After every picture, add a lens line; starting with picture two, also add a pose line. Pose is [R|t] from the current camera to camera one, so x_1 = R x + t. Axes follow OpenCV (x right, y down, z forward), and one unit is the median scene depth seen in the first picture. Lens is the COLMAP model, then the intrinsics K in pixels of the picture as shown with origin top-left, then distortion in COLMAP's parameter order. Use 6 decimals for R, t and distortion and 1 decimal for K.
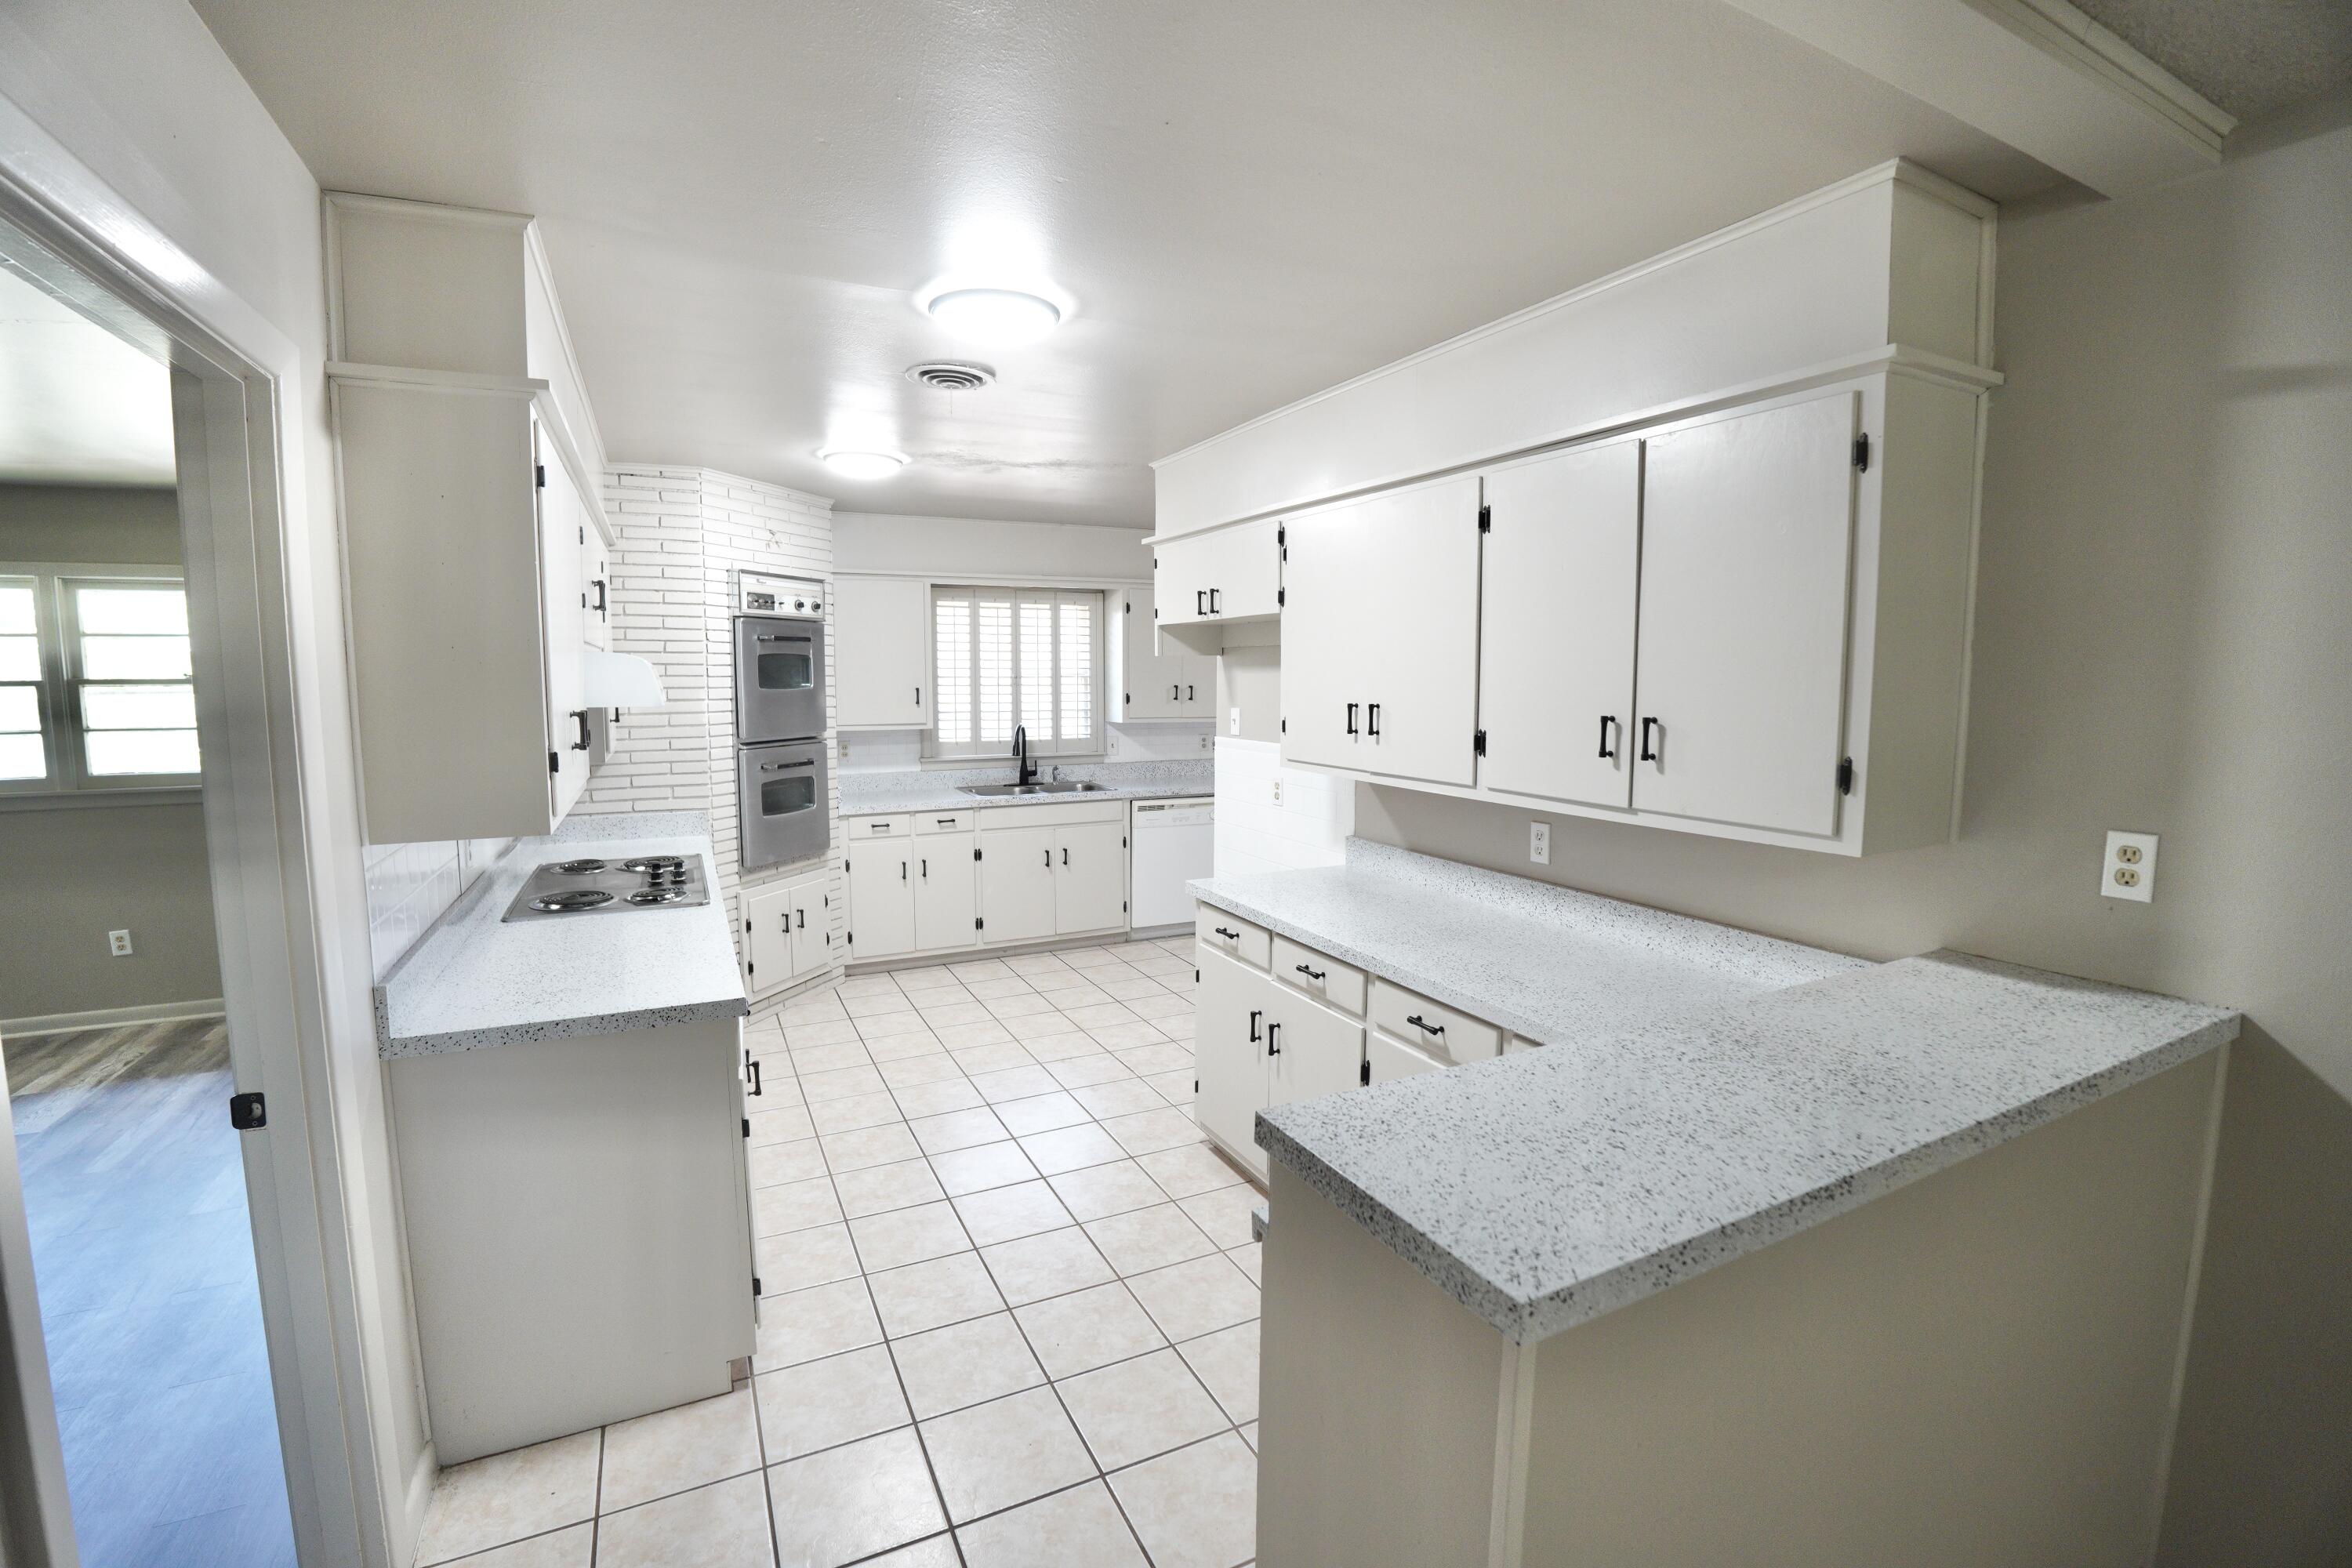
lens RADIAL K [[1019.3, 0, 1190.0], [0, 1019.3, 778.2], [0, 0, 1]] dist [-0.051426, 0.007161]
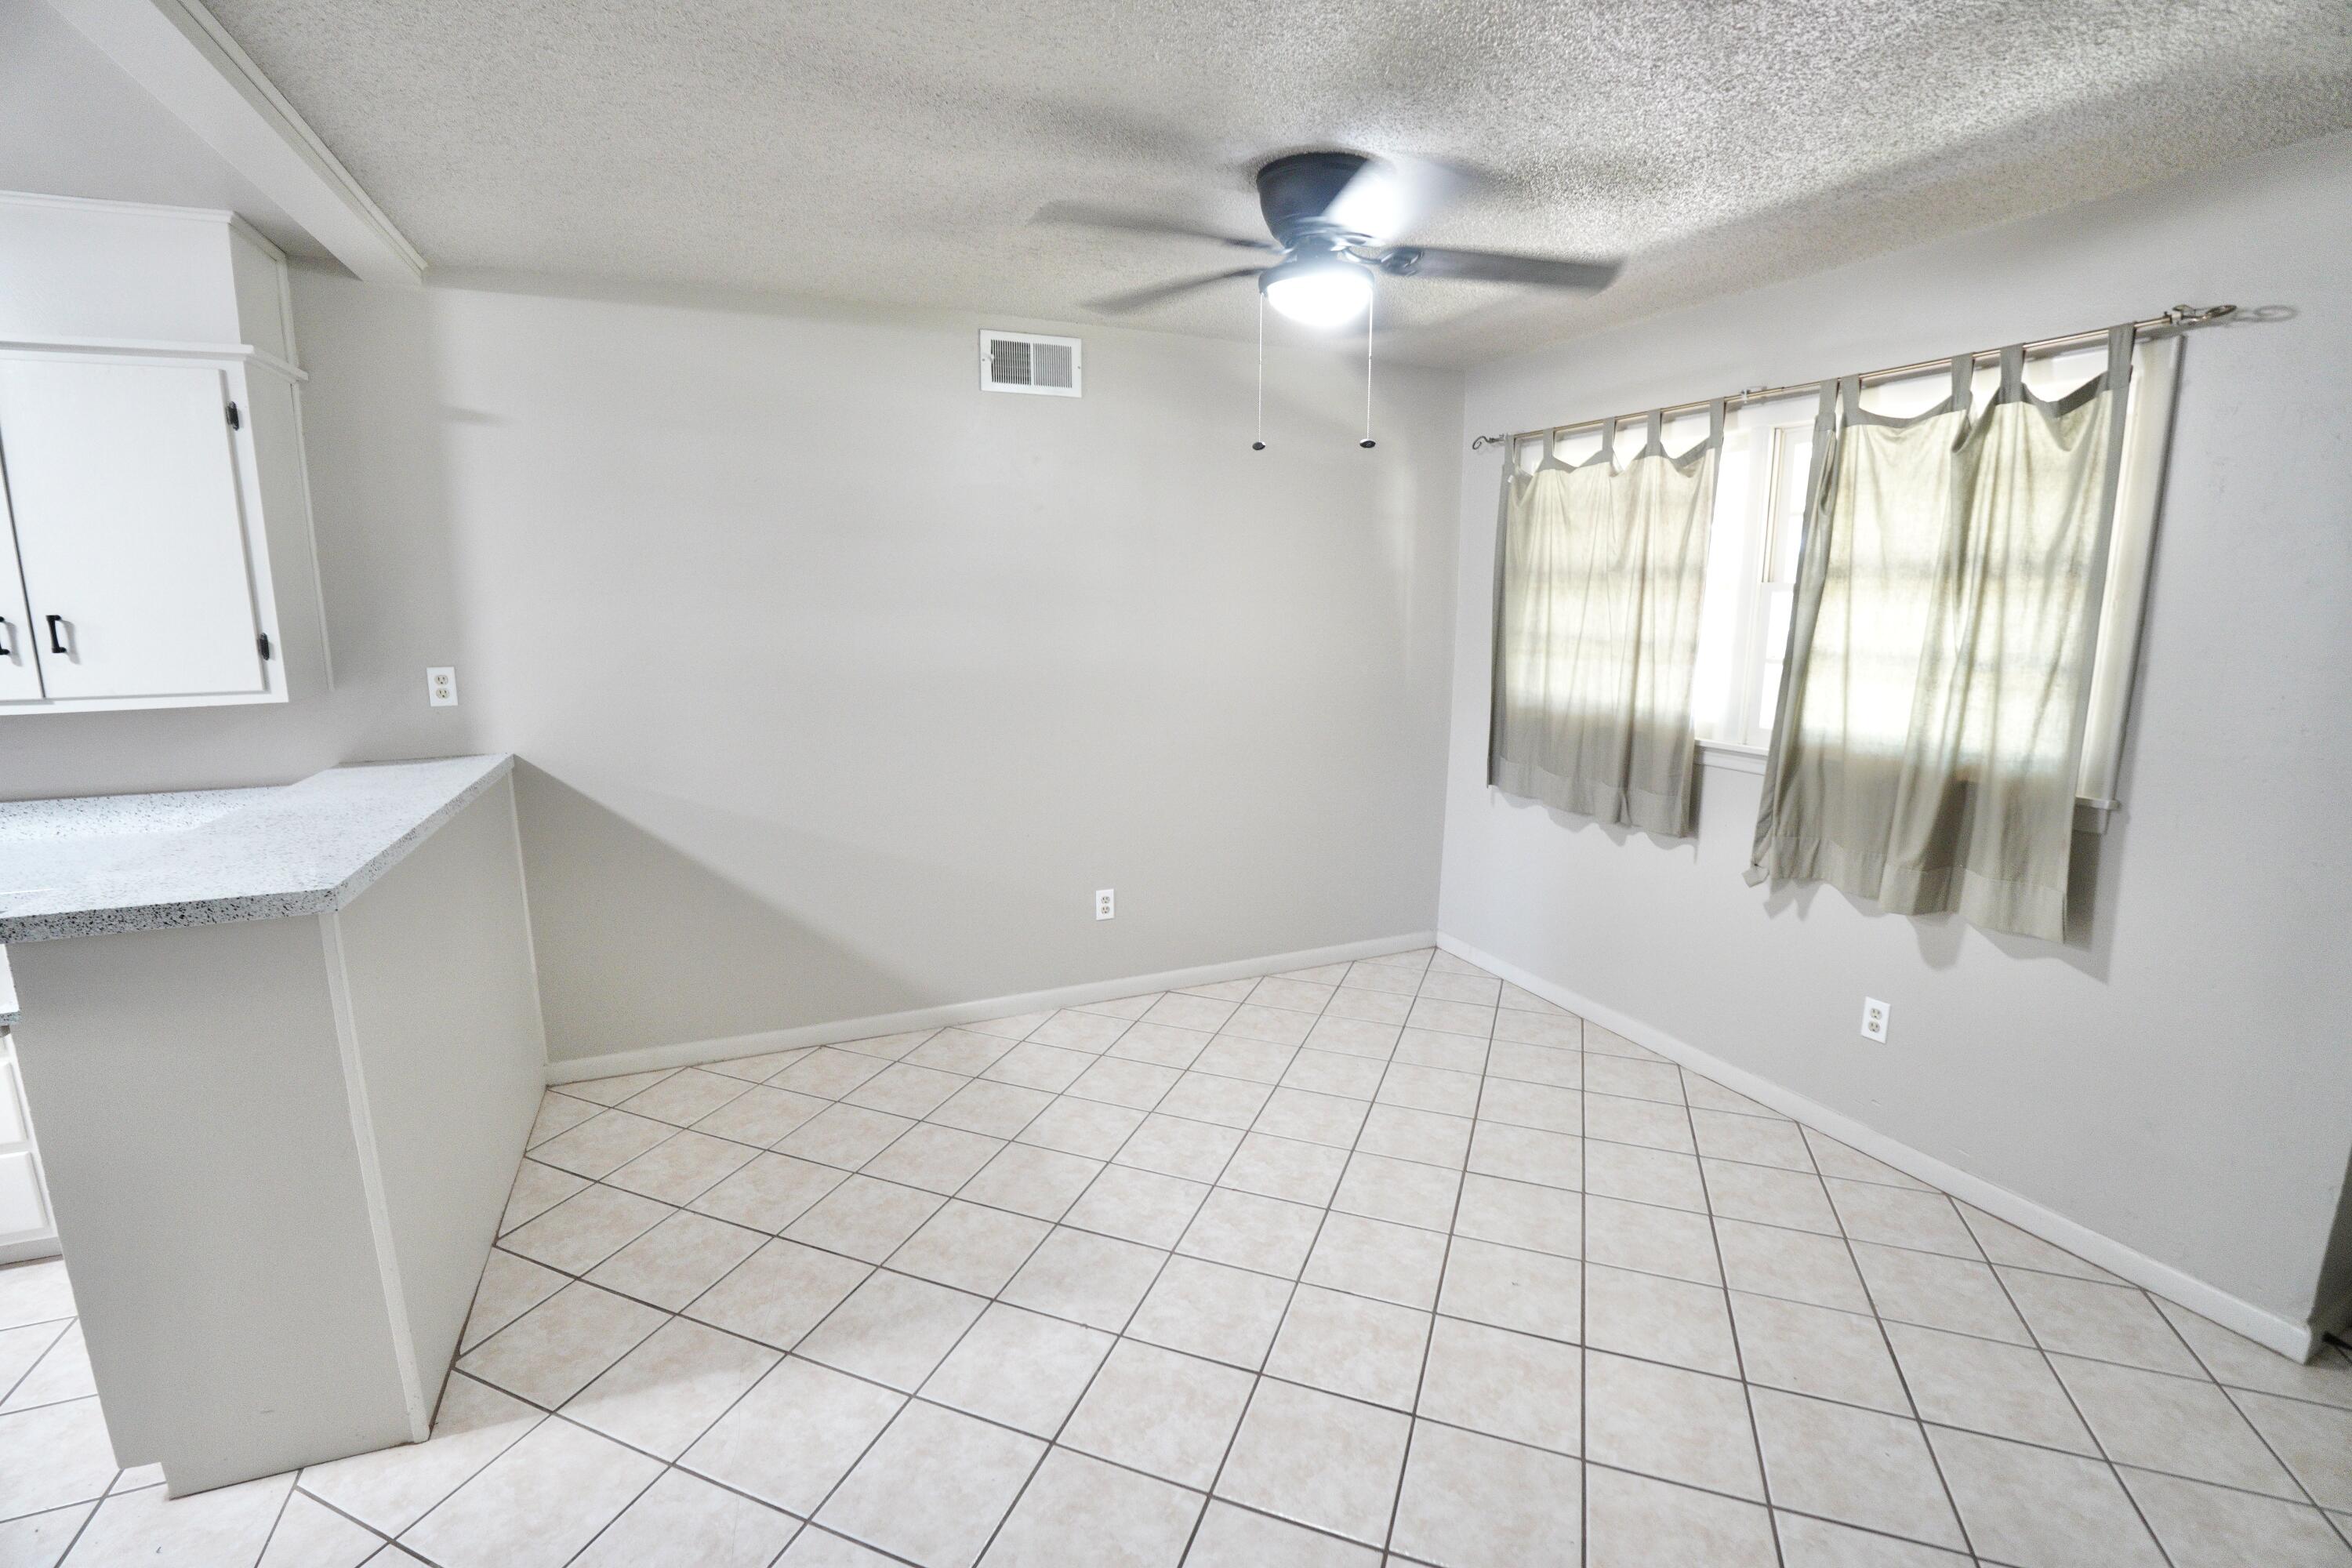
lens RADIAL K [[1019.3, 0, 1158.8], [0, 1019.3, 786.1], [0, 0, 1]] dist [-0.051426, 0.007161]
pose [[0.065888, -0.183766, 0.980759, -0.717134], [0.097938, 0.979340, 0.176920, 0.075433], [-0.993009, 0.084396, 0.082525, -0.393577]]
